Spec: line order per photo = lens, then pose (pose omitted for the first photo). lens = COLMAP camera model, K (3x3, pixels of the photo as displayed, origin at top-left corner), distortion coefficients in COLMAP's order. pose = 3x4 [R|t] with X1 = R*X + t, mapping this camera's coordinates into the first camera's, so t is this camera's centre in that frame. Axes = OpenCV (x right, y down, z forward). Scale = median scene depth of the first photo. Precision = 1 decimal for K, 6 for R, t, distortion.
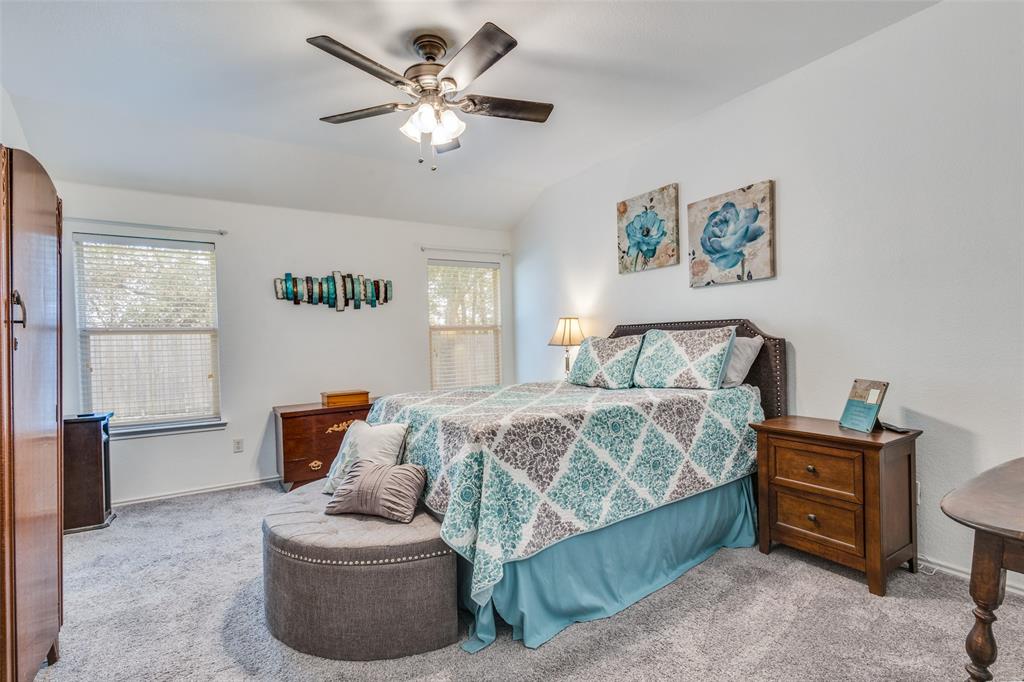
lens RADIAL K [[481.4, 0, 511.7], [0, 481.4, 345.4], [0, 0, 1]] dist [0.006831, -0.000095]
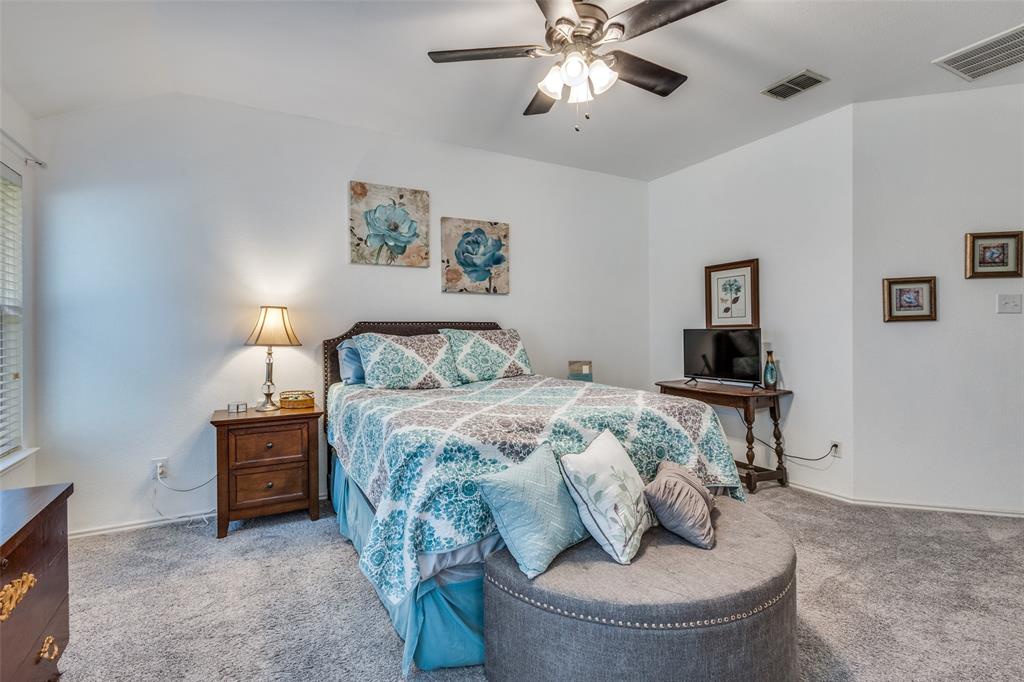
lens RADIAL K [[481.4, 0, 511.7], [0, 481.4, 345.4], [0, 0, 1]] dist [0.006831, -0.000095]
pose [[0.078779, -0.009723, 0.996845, -0.746443], [0.013226, 0.999875, 0.008707, -0.002368], [-0.996804, 0.012498, 0.078898, 0.769624]]
